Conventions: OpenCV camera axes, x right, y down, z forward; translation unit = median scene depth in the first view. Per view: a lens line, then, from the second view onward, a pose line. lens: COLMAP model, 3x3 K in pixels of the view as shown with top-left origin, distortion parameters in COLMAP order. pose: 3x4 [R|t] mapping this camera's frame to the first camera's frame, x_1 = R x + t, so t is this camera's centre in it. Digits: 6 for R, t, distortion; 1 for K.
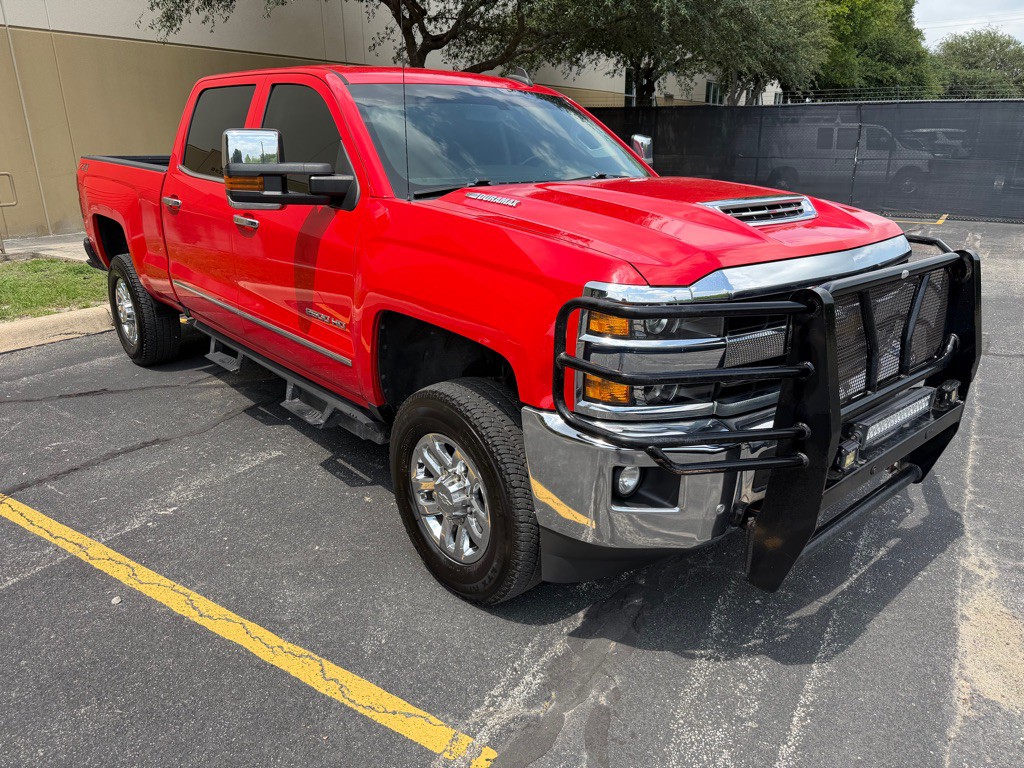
lens RADIAL K [[725.9, 0, 509.5], [0, 725.9, 390.1], [0, 0, 1]] dist [0.007760, -0.011136]
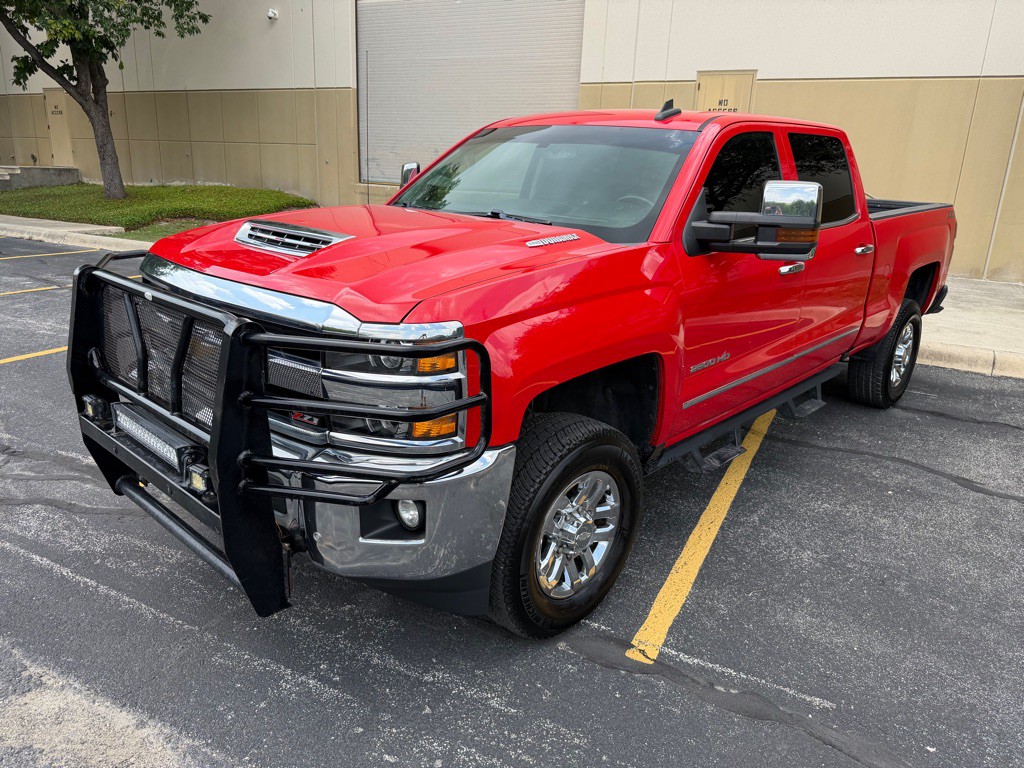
lens RADIAL K [[725.9, 0, 509.5], [0, 725.9, 390.1], [0, 0, 1]] dist [0.007760, -0.011136]
pose [[0.091255, 0.304434, -0.948152, 1.380521], [-0.362736, 0.896875, 0.253058, -0.420062], [0.927413, 0.320837, 0.192273, 1.131374]]
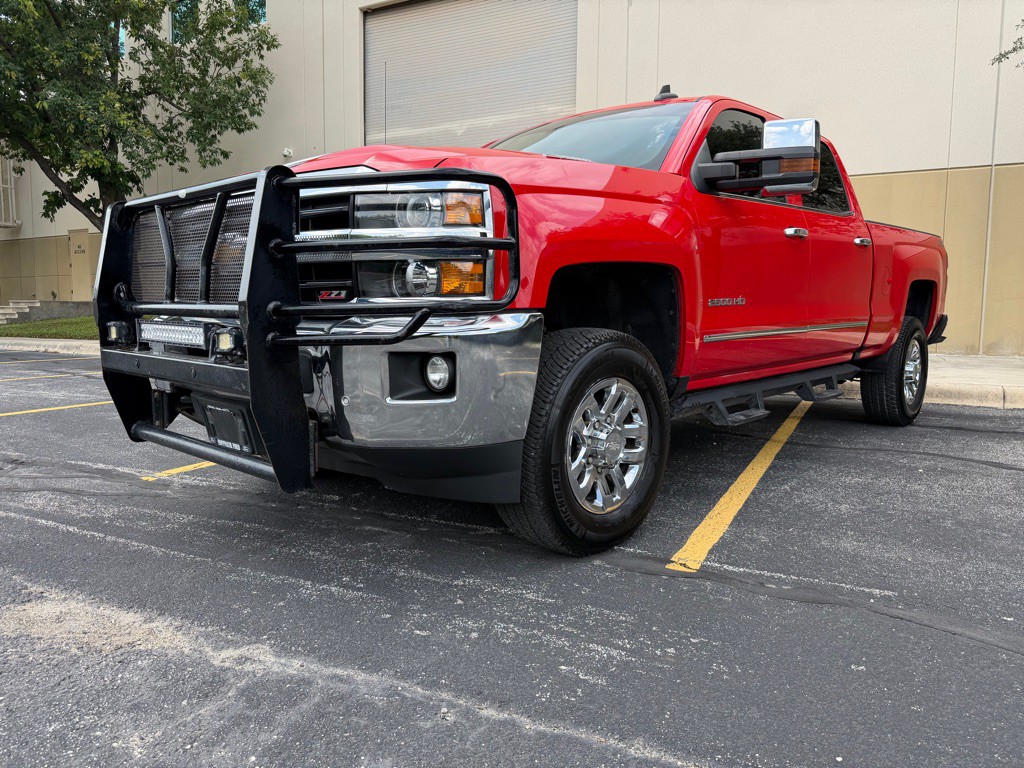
lens RADIAL K [[723.0, 0, 515.1], [0, 723.0, 390.5], [0, 0, 1]] dist [0.030822, -0.040428]
pose [[0.100703, 0.112047, -0.988587, 1.441936], [-0.331462, 0.940652, 0.072849, -0.110947], [0.938079, 0.320343, 0.131866, 1.209695]]
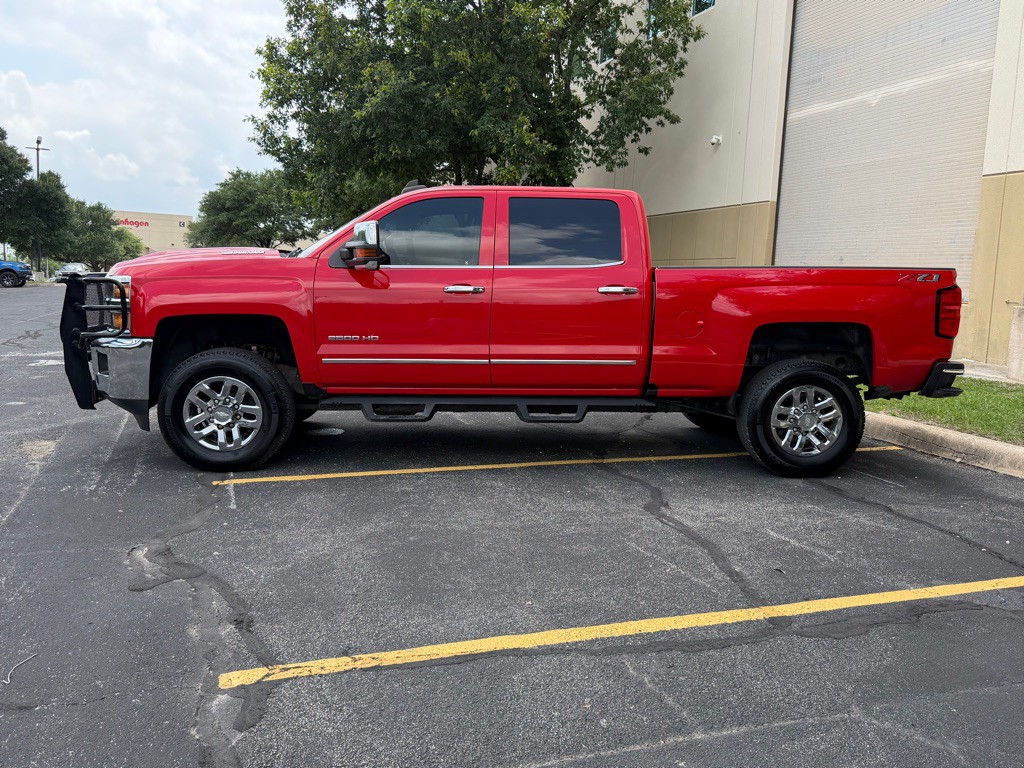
lens RADIAL K [[882.0, 0, 512.0], [0, 882.0, 384.0], [0, 0, 1]] dist [-0.001380, -0.004998]
pose [[-0.620943, 0.082586, -0.779493, 1.798817], [-0.280376, 0.905243, 0.319256, -1.032072], [0.731997, 0.416791, -0.538949, 3.261578]]
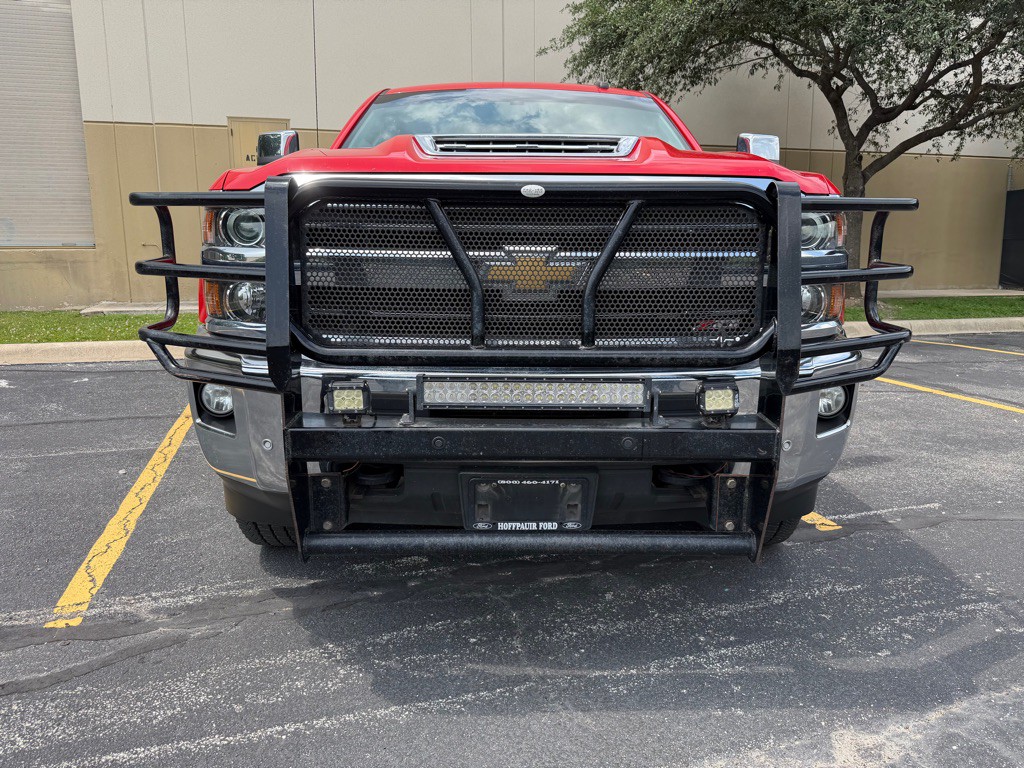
lens RADIAL K [[727.6, 0, 517.1], [0, 727.6, 380.8], [0, 0, 1]] dist [0.024706, -0.037974]
pose [[0.757877, 0.118113, -0.641617, 0.882205], [-0.214331, 0.973964, -0.073873, 0.071705], [0.616186, 0.193505, 0.763460, 0.399242]]
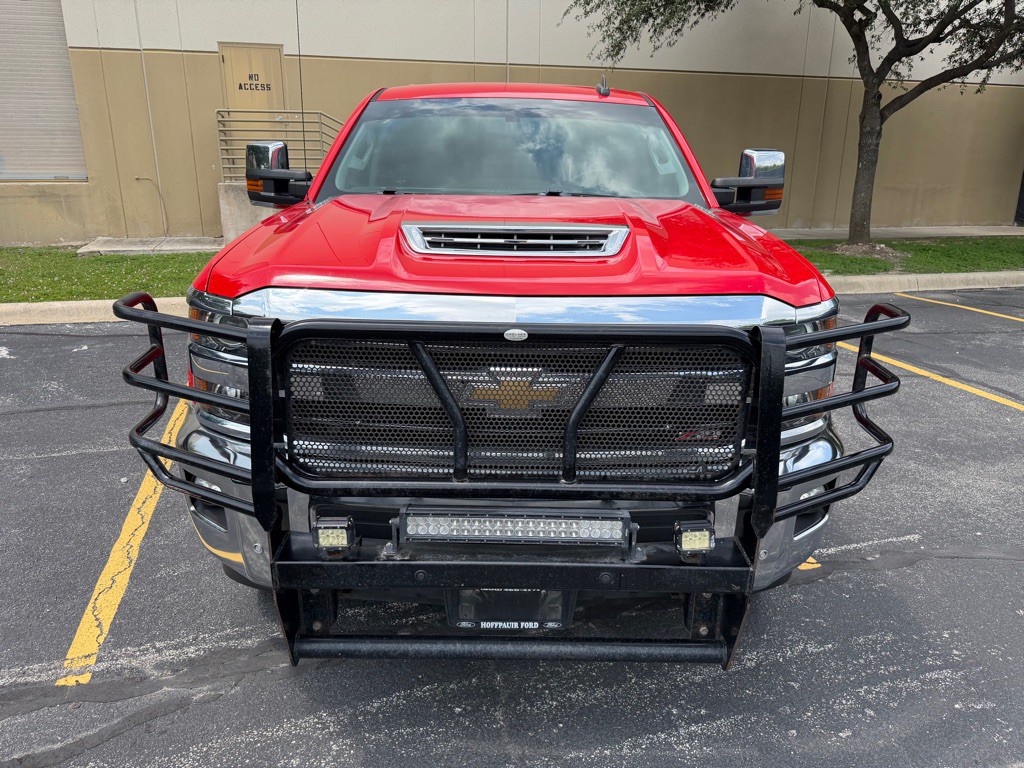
lens RADIAL K [[731.3, 0, 512.0], [0, 731.3, 384.0], [0, 0, 1]] dist [0.000345, -0.008499]
pose [[0.749267, 0.207268, -0.628998, 0.868100], [-0.228208, 0.972399, 0.048583, -0.126303], [0.621707, 0.107141, 0.775887, 0.374622]]
